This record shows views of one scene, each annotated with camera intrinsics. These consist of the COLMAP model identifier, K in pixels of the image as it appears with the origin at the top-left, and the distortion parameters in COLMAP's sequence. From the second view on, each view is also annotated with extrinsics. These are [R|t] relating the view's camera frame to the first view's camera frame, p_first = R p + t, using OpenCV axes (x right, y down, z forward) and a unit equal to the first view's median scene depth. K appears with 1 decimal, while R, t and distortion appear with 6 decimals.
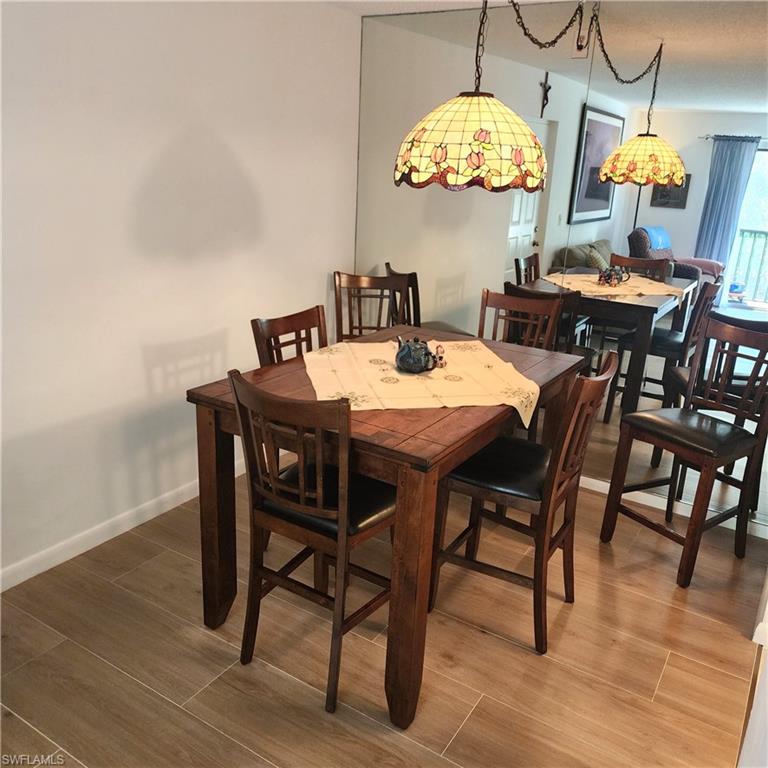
lens RADIAL K [[677.5, 0, 396.0], [0, 677.5, 381.0], [0, 0, 1]] dist [0.092838, -0.108490]
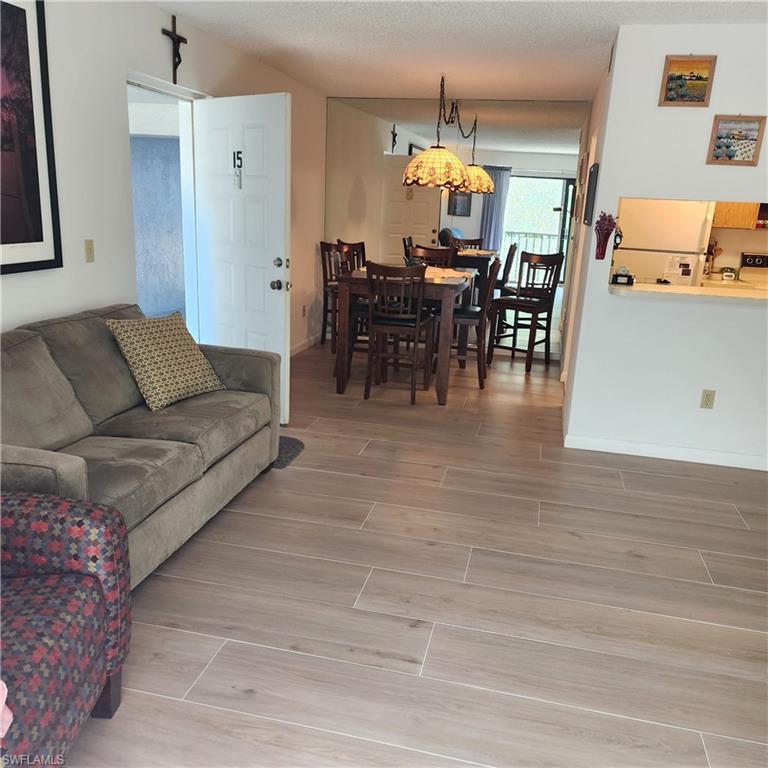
lens RADIAL K [[677.5, 0, 396.0], [0, 677.5, 381.0], [0, 0, 1]] dist [0.092838, -0.108490]
pose [[0.944538, -0.091180, 0.315491, -0.686381], [0.102346, 0.994568, -0.018969, 0.338375], [-0.312047, 0.050206, 0.948739, -0.943086]]
